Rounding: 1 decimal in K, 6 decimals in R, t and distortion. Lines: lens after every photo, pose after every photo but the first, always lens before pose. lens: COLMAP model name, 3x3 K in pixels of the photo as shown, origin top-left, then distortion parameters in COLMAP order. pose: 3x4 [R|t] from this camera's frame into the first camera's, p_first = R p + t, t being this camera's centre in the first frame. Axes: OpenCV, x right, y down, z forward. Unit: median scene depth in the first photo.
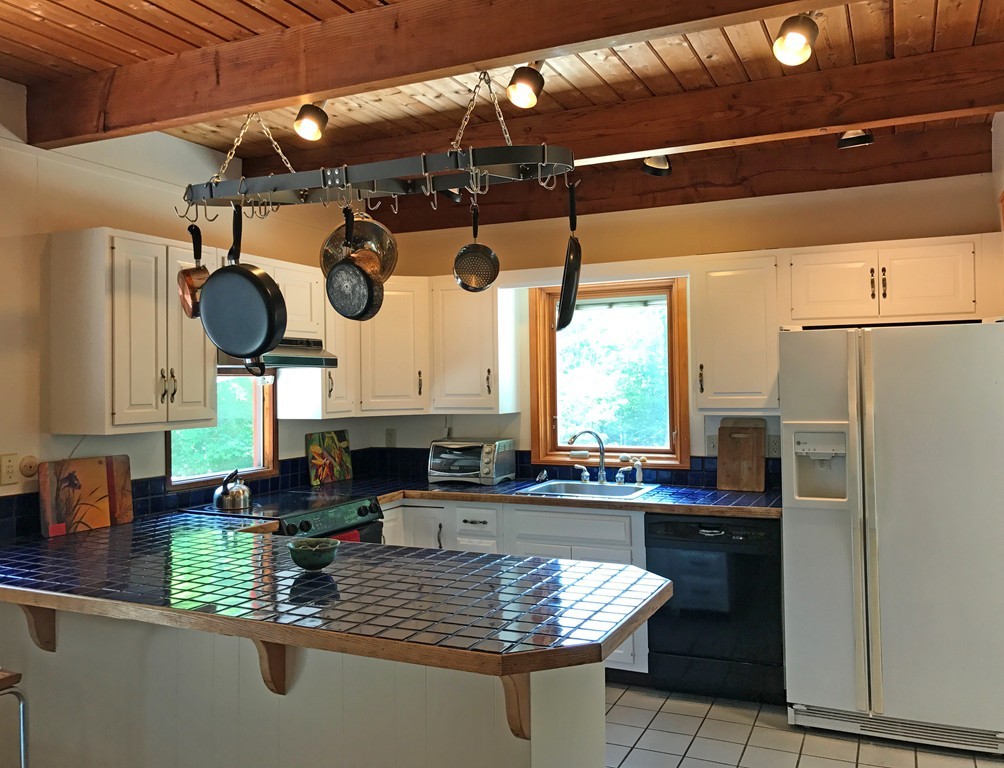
lens RADIAL K [[845.8, 0, 503.6], [0, 845.8, 363.3], [0, 0, 1]] dist [0.006047, -0.002102]
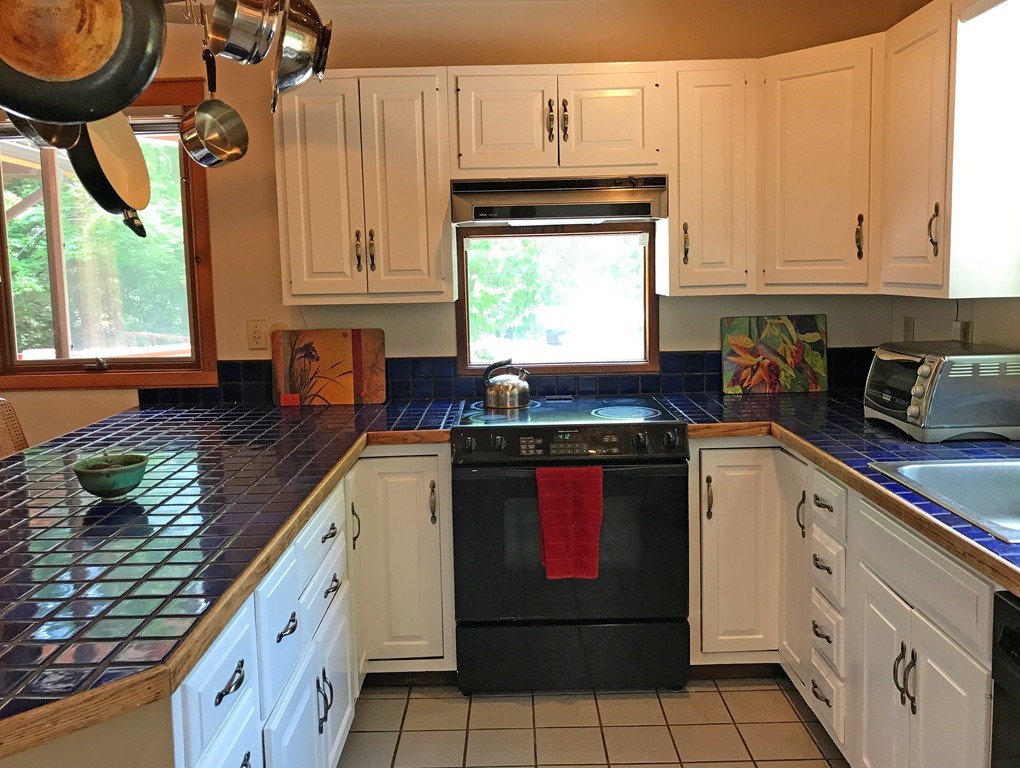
lens RADIAL K [[877.1, 0, 506.5], [0, 877.1, 378.6], [0, 0, 1]] dist [0.024830, -0.026046]
pose [[0.419543, 0.121345, -0.899588, 0.447013], [0.038257, 0.987780, 0.151084, 0.025052], [0.906929, -0.097802, 0.409774, 0.734095]]
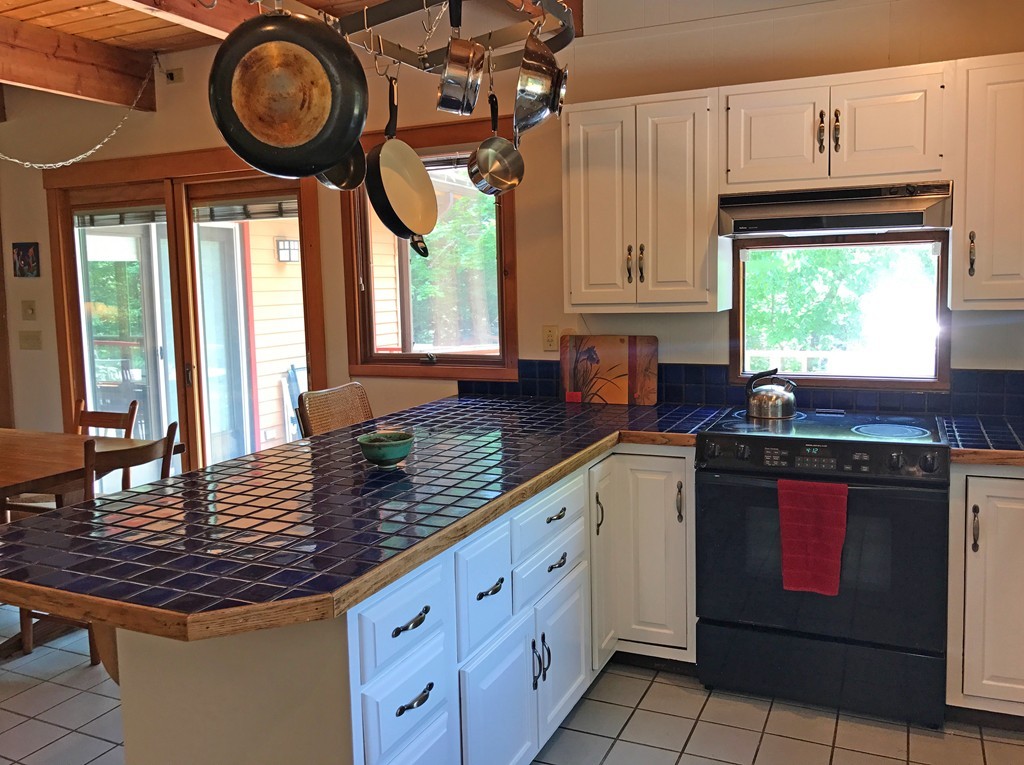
lens RADIAL K [[842.0, 0, 515.7], [0, 842.0, 385.0], [0, 0, 1]] dist [0.004611, -0.012402]
pose [[0.005005, 0.138718, -0.990319, 0.501916], [0.047221, 0.989194, 0.138799, 0.023029], [0.998872, -0.047458, -0.001600, 0.839049]]
